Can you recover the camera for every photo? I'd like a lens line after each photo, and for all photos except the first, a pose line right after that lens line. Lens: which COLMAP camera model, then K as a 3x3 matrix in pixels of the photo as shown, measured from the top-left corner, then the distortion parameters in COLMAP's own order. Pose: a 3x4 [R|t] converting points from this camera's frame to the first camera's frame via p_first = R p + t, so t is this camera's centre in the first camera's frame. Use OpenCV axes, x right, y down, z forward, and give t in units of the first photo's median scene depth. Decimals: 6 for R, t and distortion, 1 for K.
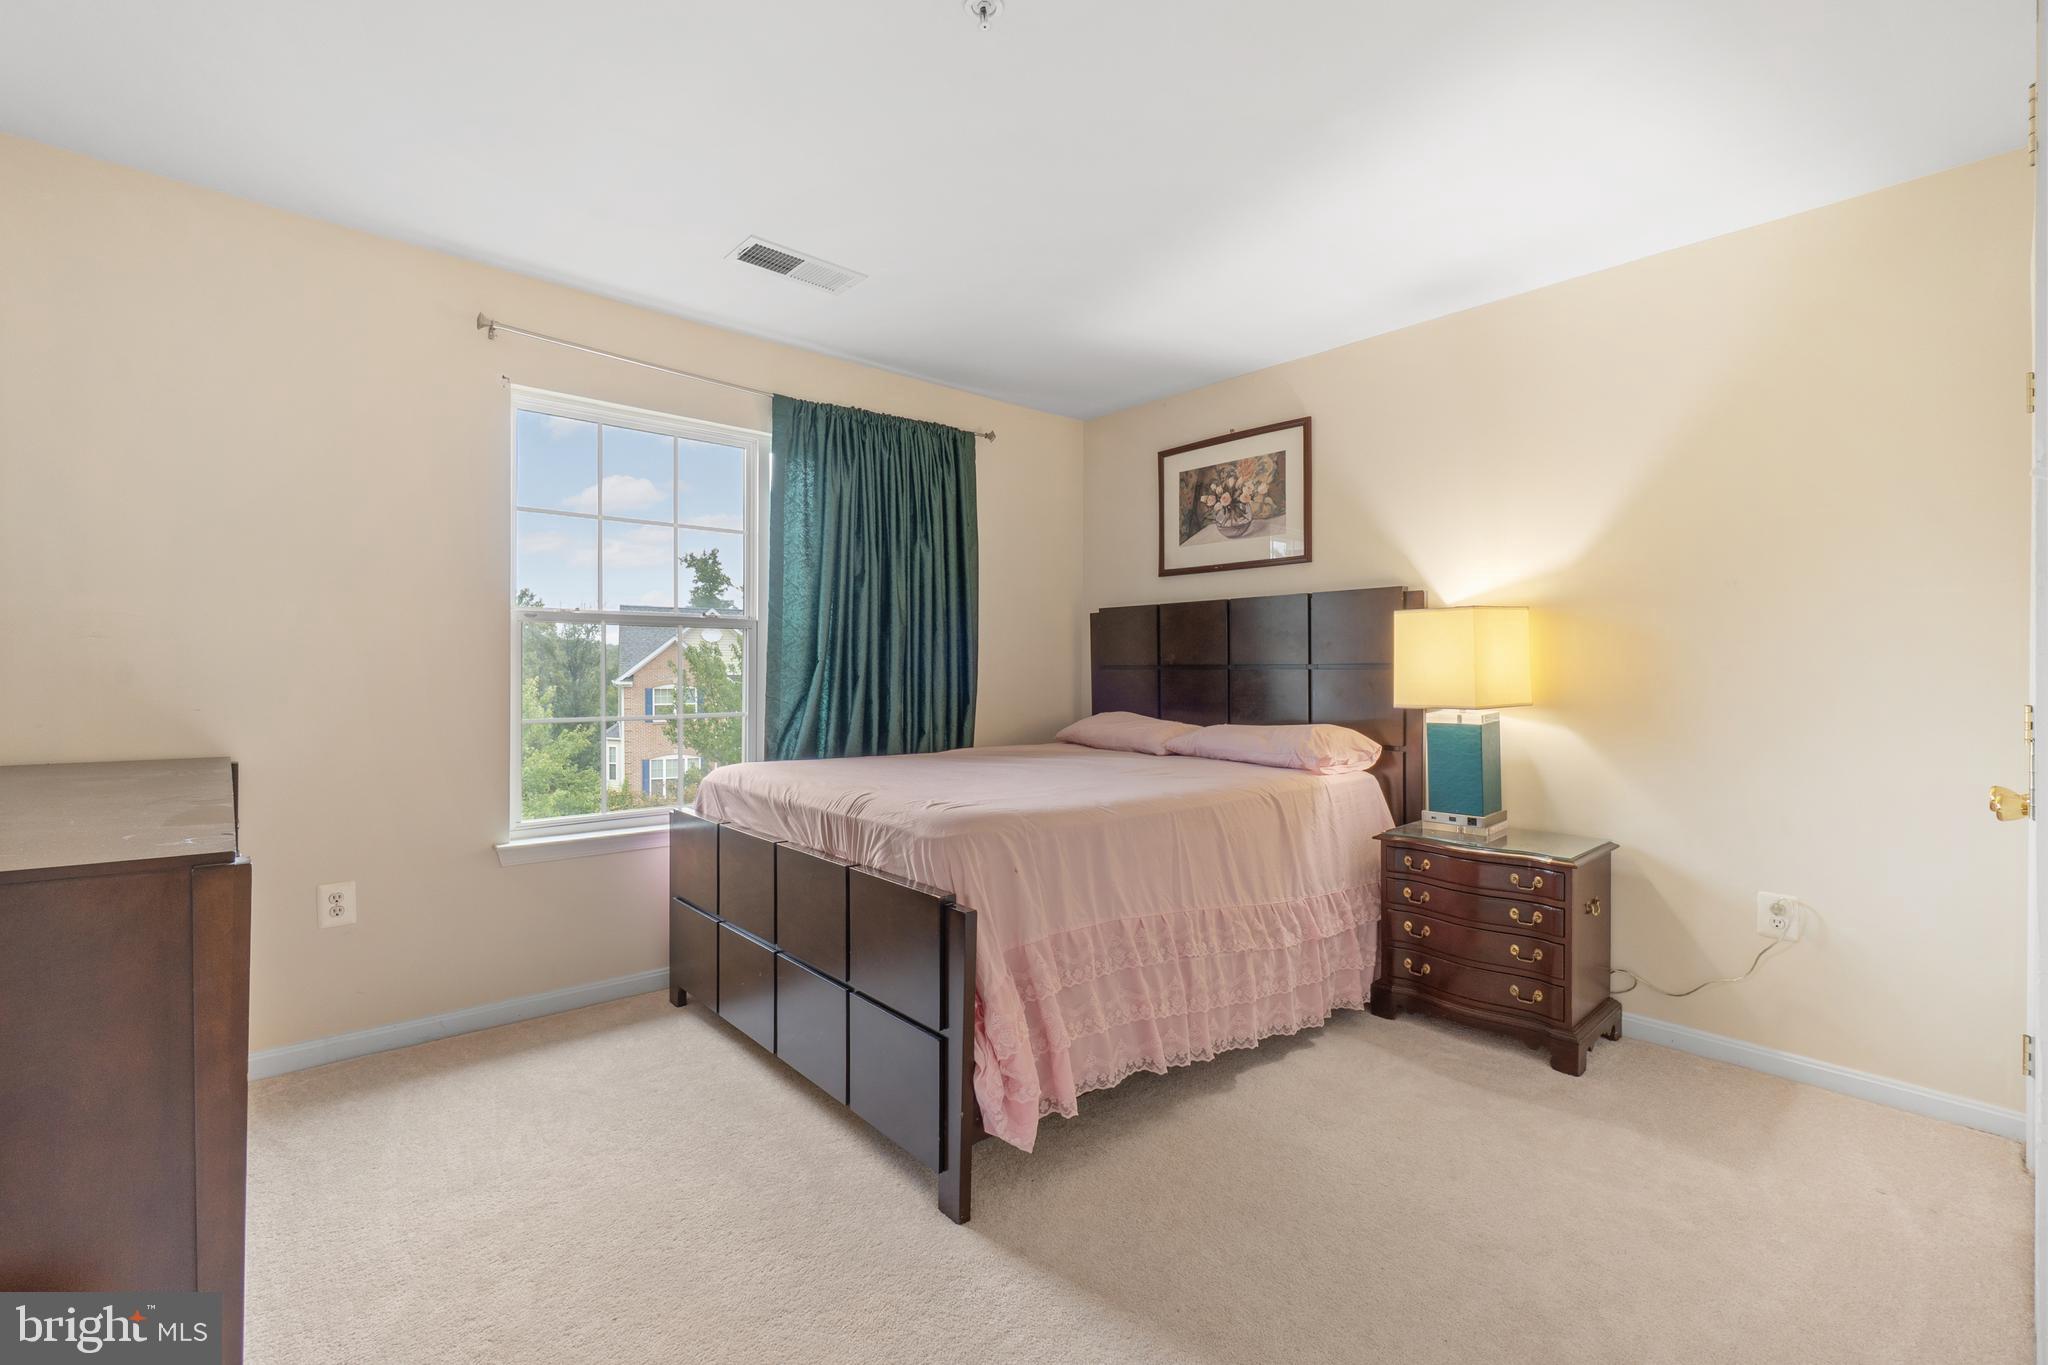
lens RADIAL K [[878.1, 0, 1022.7], [0, 878.1, 685.0], [0, 0, 1]] dist [0.000019, -0.000494]
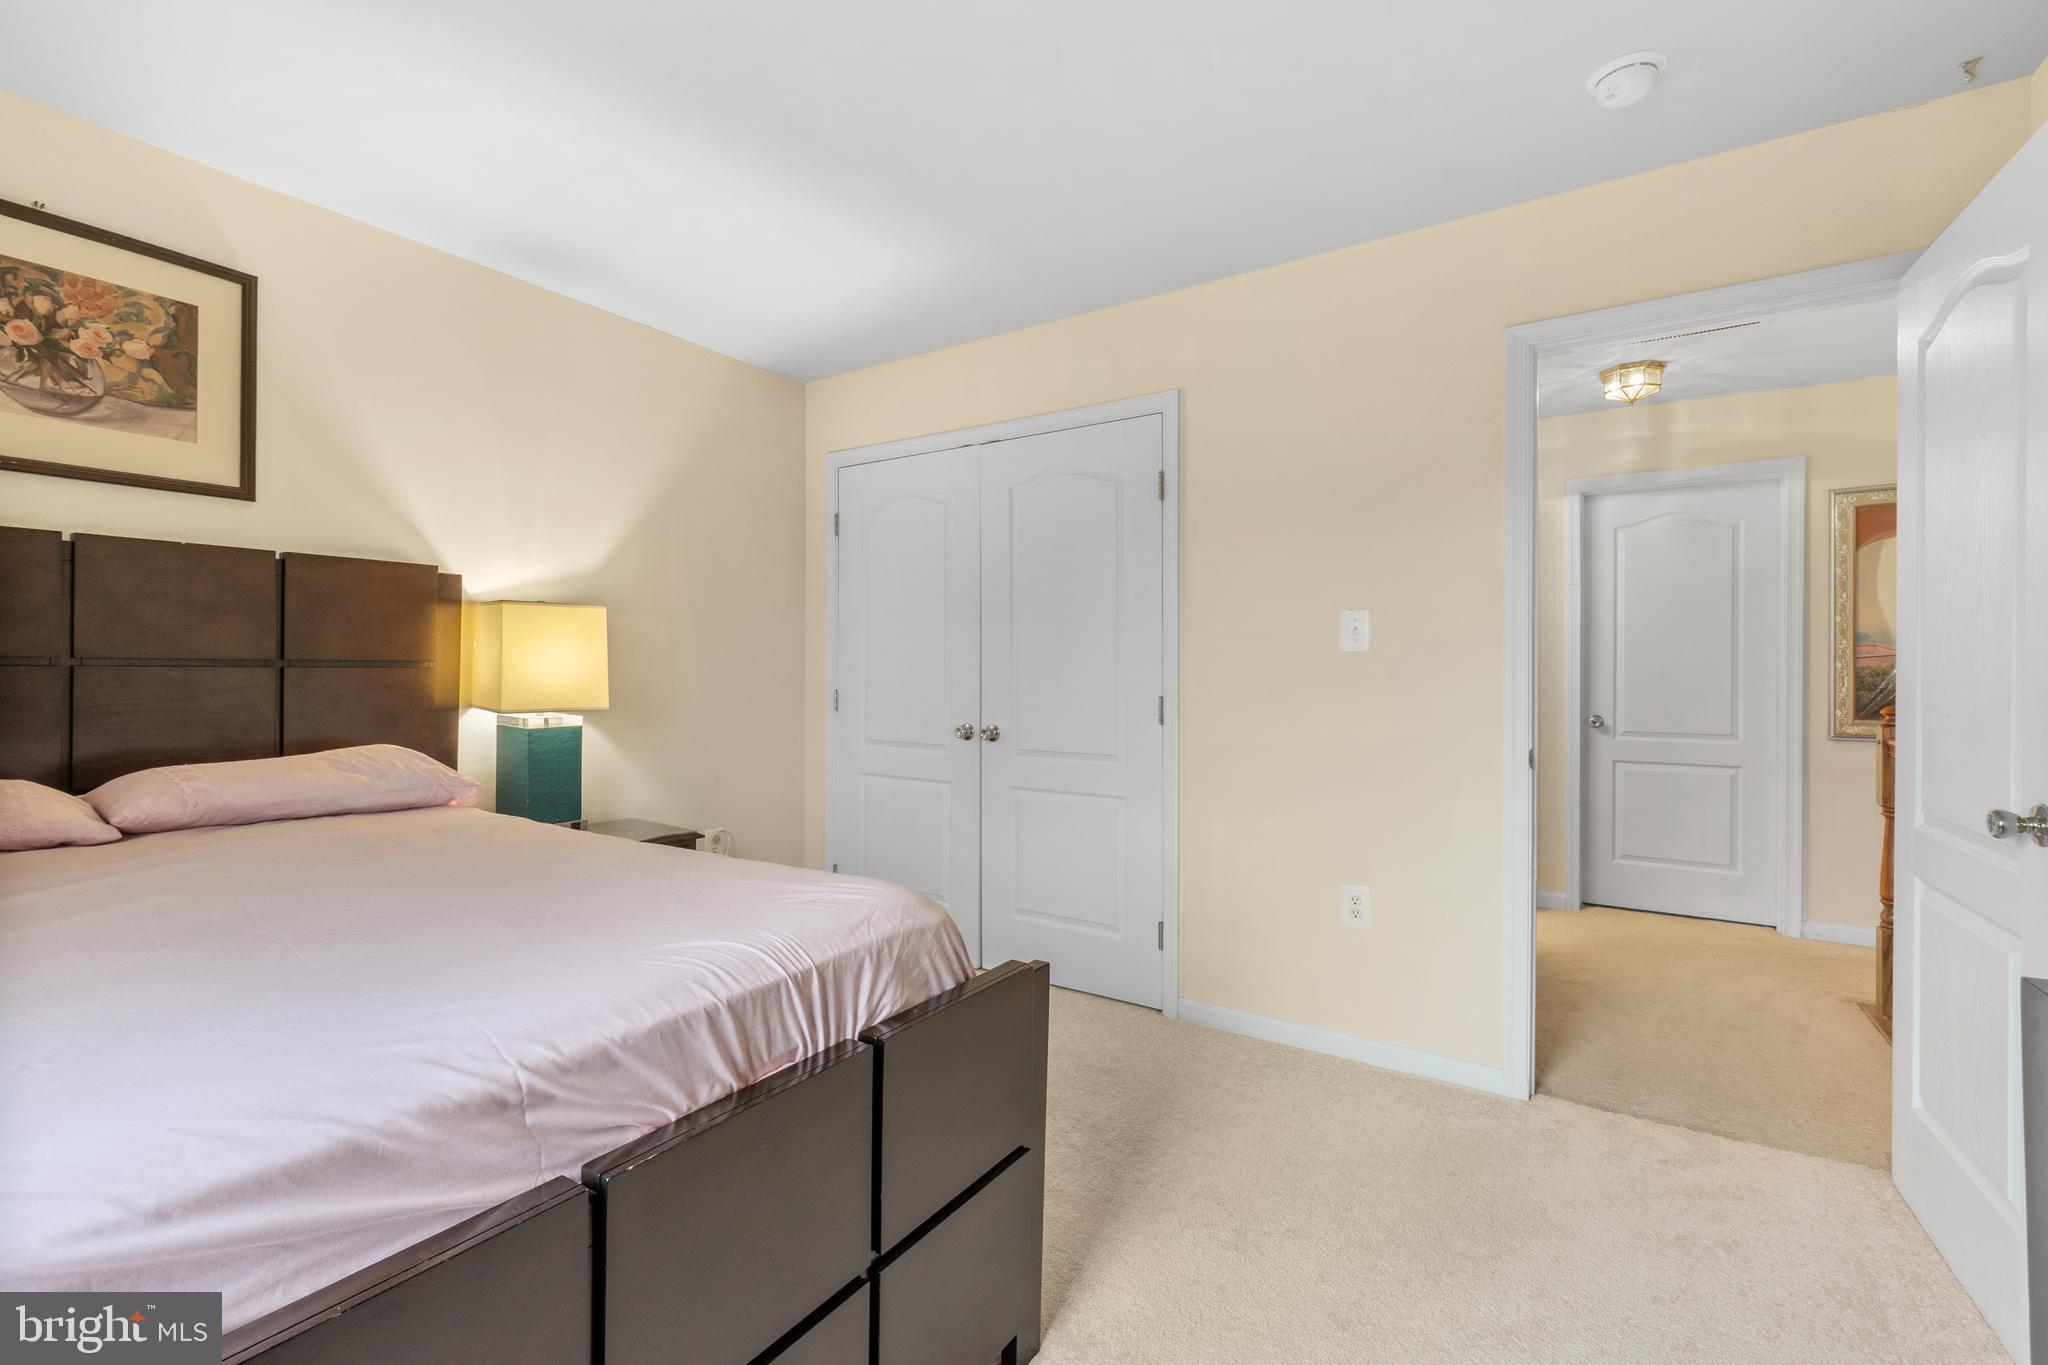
lens RADIAL K [[878.1, 0, 1019.0], [0, 878.1, 669.1], [0, 0, 1]] dist [0.000019, -0.000494]
pose [[-0.251249, -0.003121, 0.967918, -0.430451], [0.007395, 0.999959, 0.005144, -0.015125], [-0.967894, 0.008450, -0.251215, 0.602749]]
